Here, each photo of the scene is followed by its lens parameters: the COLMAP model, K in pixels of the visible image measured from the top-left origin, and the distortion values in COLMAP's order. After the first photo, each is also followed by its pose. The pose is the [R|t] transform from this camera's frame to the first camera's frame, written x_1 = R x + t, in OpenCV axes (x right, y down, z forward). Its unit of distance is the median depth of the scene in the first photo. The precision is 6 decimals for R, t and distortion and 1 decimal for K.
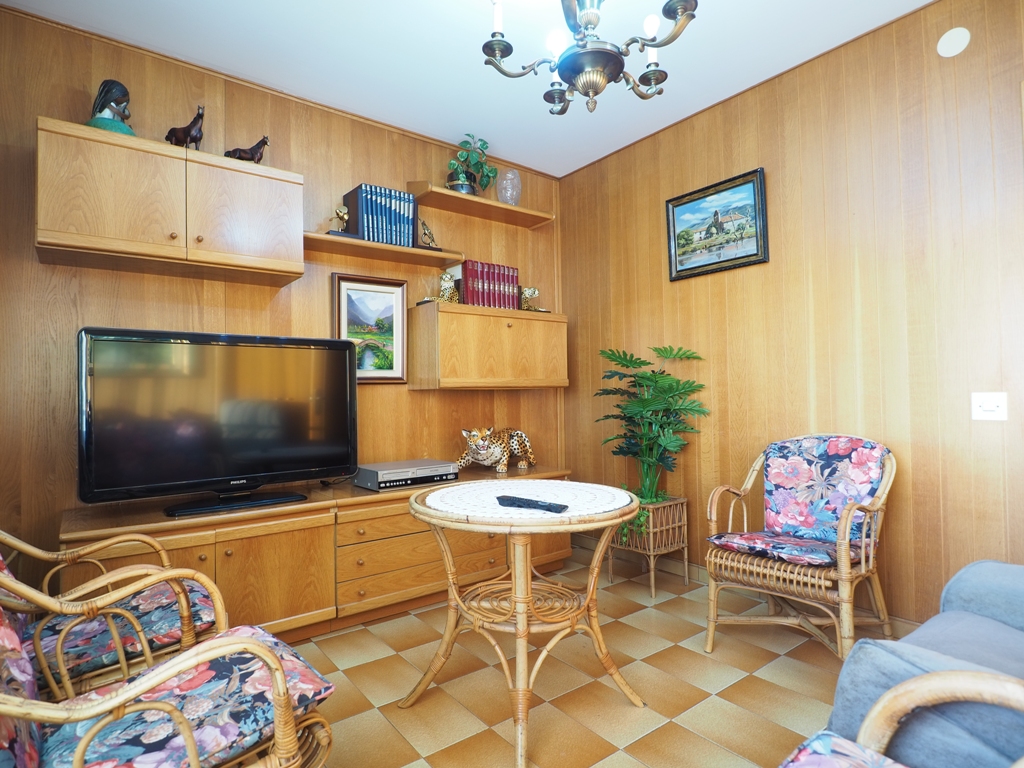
lens RADIAL K [[554.8, 0, 508.8], [0, 554.8, 384.8], [0, 0, 1]] dist [-0.005828, -0.002585]
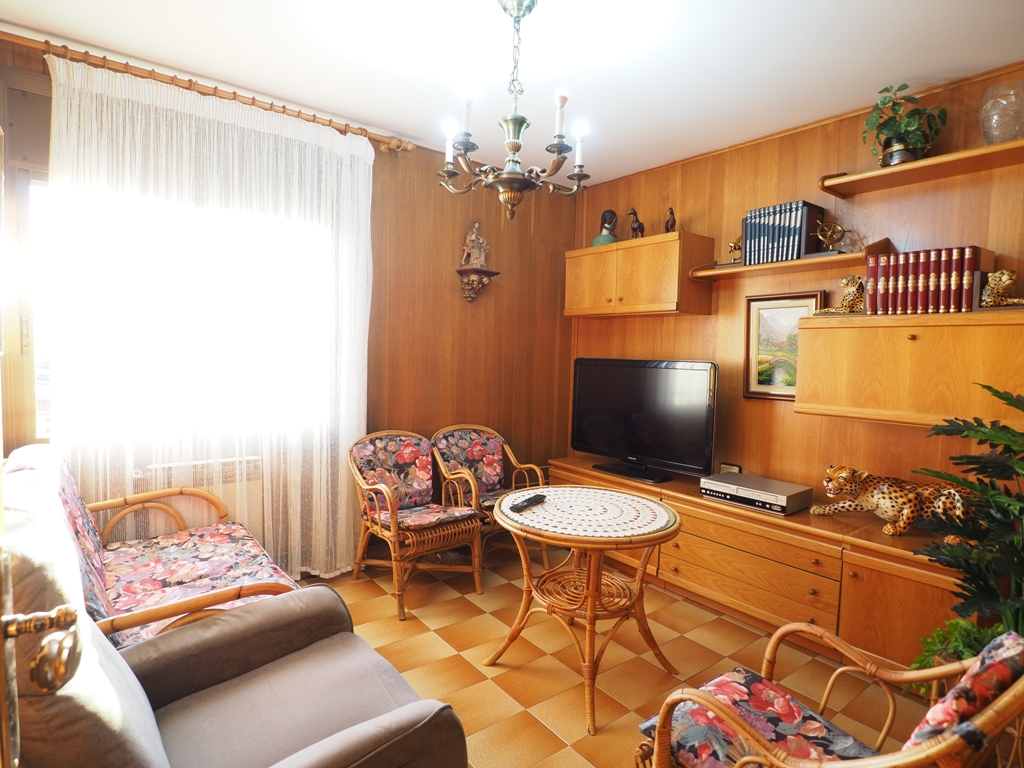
lens RADIAL K [[554.8, 0, 508.8], [0, 554.8, 384.8], [0, 0, 1]] dist [-0.005828, -0.002585]
pose [[-0.007457, 0.071672, -0.997400, 0.846467], [-0.010015, 0.997373, 0.071745, -0.107888], [0.999922, 0.010524, -0.006720, 0.576219]]
